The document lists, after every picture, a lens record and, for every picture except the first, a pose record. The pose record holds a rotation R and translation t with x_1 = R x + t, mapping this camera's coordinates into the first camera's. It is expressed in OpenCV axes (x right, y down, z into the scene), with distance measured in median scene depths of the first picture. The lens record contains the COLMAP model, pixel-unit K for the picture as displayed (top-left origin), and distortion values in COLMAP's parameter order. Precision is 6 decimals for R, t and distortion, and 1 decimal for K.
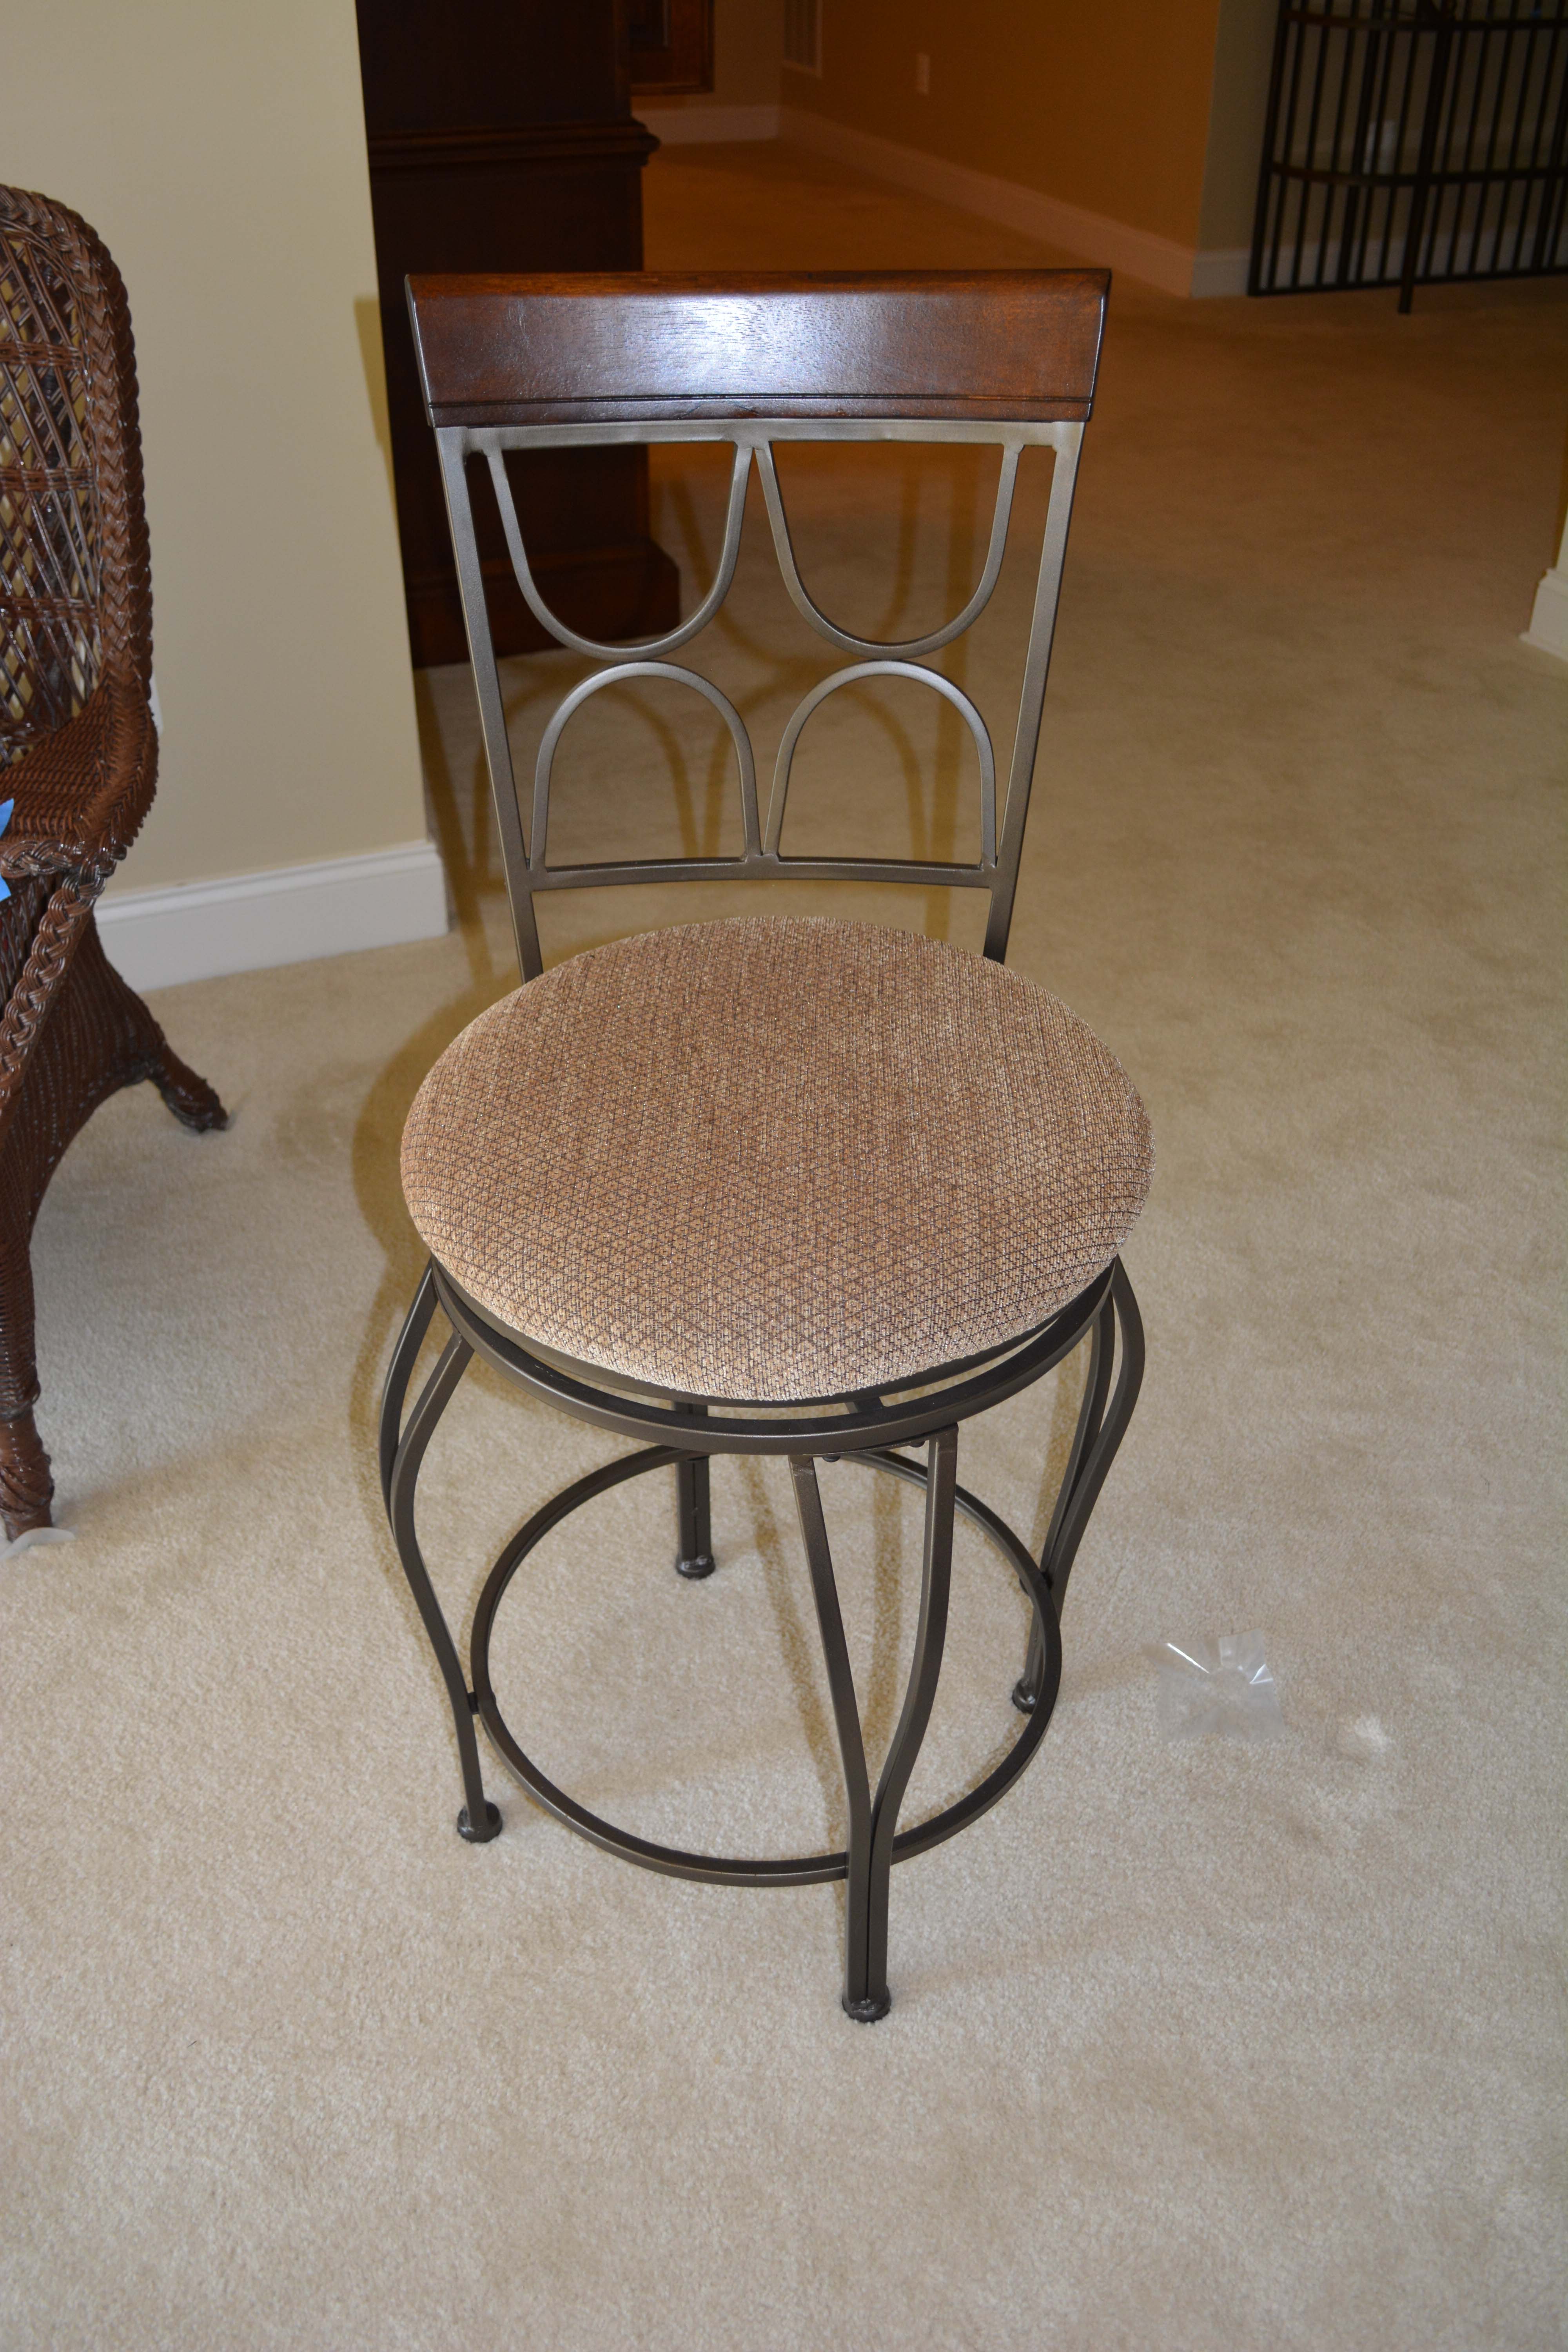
lens RADIAL K [[2124.4, 0, 770.0], [0, 2124.4, 1133.6], [0, 0, 1]] dist [-0.071330, -0.000924]
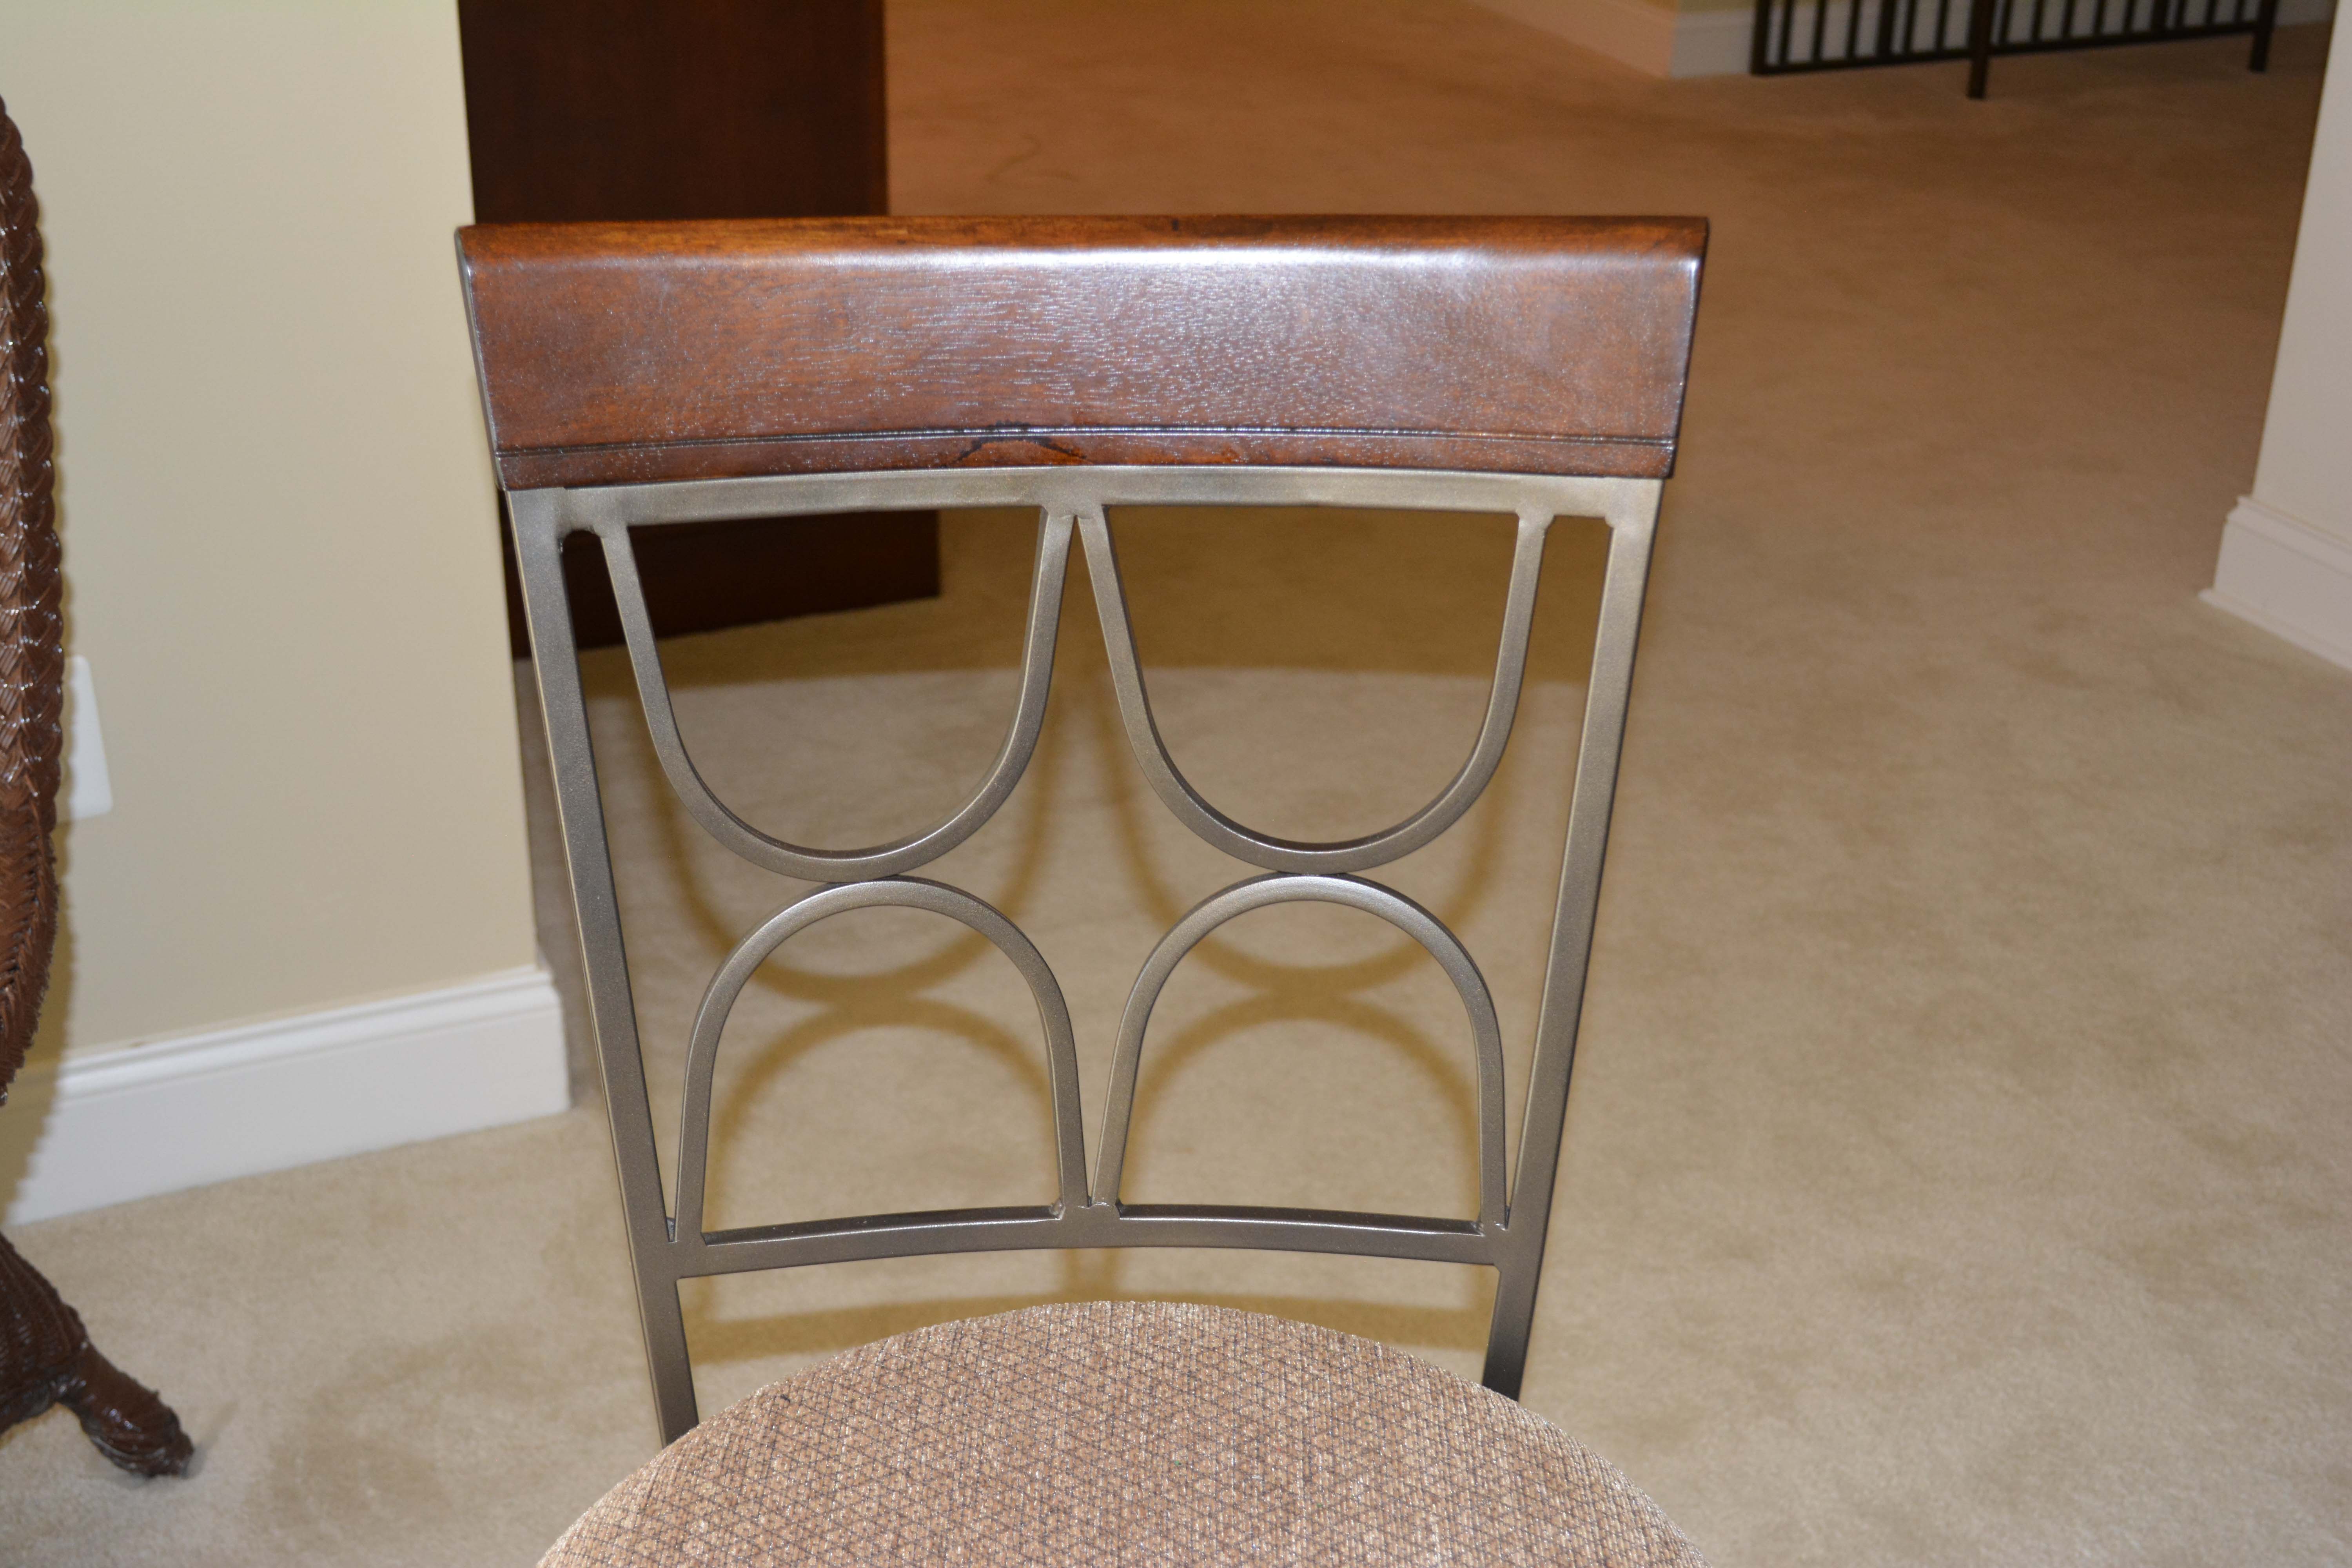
lens RADIAL K [[3023.7, 0, 1143.5], [0, 3023.7, 776.6], [0, 0, 1]] dist [-0.035522, 0.000000]
pose [[0.999638, -0.002511, 0.026795, -0.008813], [0.006243, 0.990116, -0.140110, -0.109773], [-0.026178, 0.140227, 0.989773, 0.159027]]
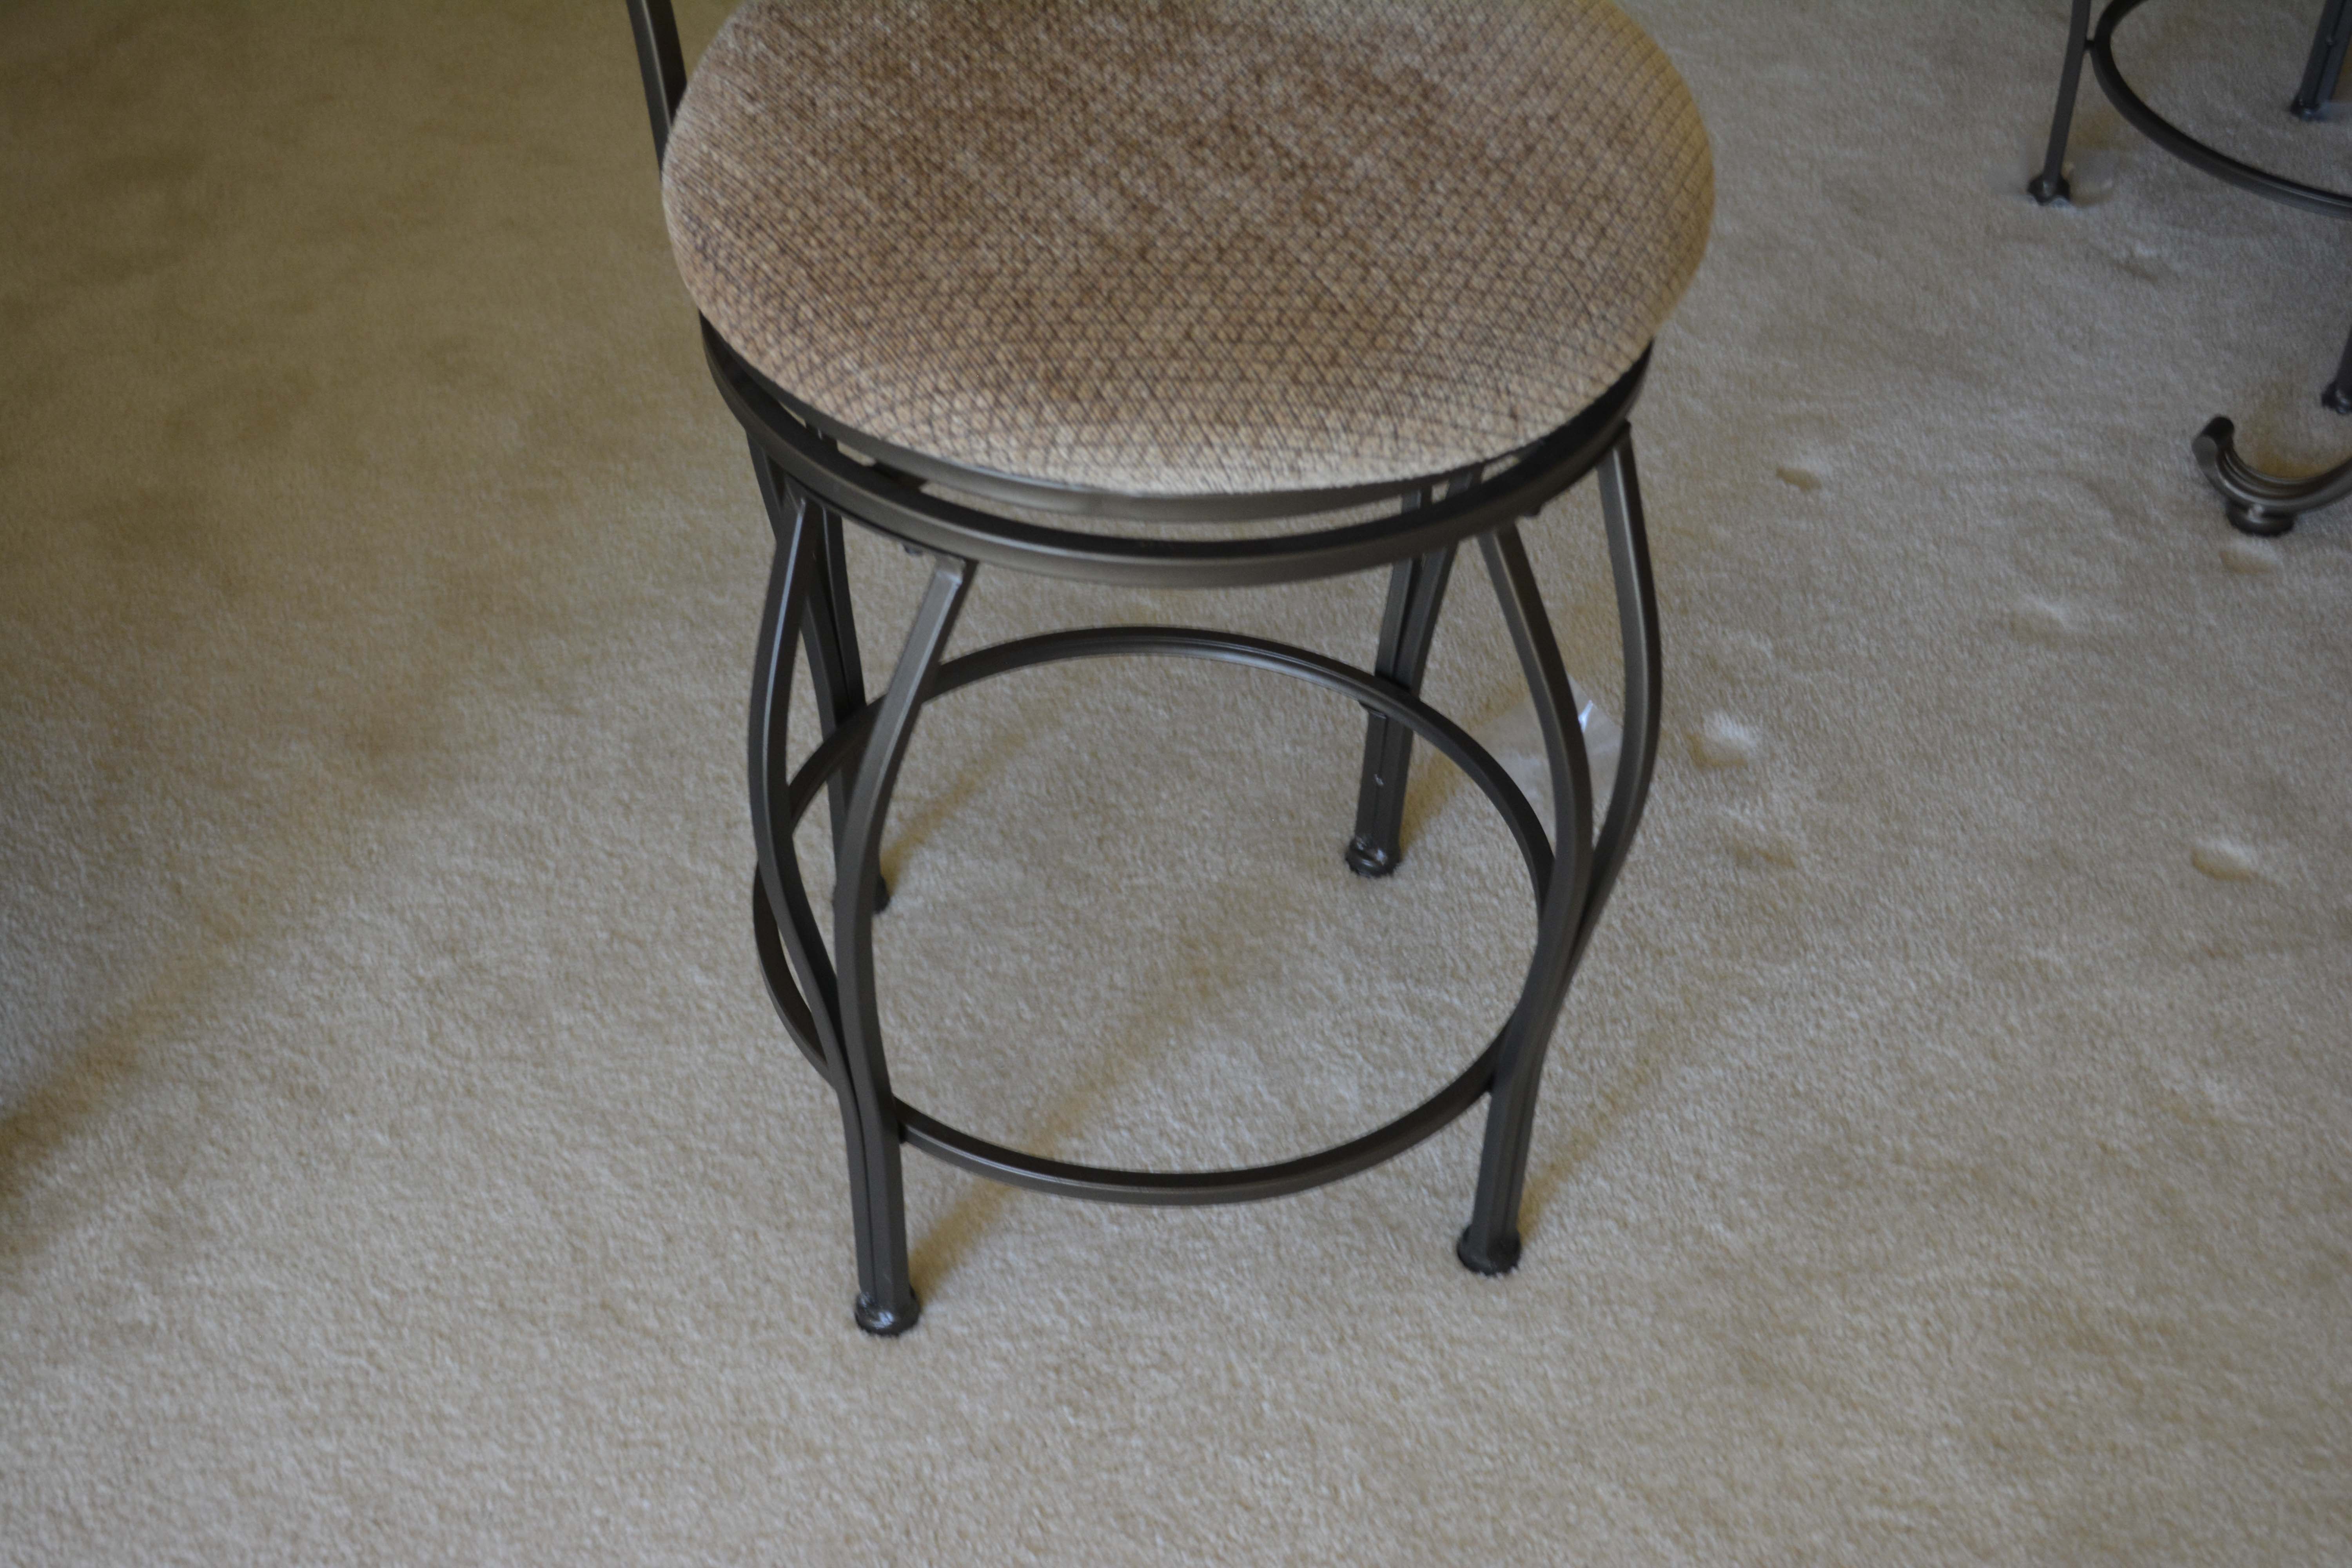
lens RADIAL K [[3023.7, 0, 1171.8], [0, 3023.7, 776.2], [0, 0, 1]] dist [-0.035522, 0.000000]
pose [[0.812892, -0.383988, 0.437903, -0.402761], [0.313483, 0.922141, 0.226680, -0.030477], [-0.490852, -0.046992, 0.869975, 0.085113]]
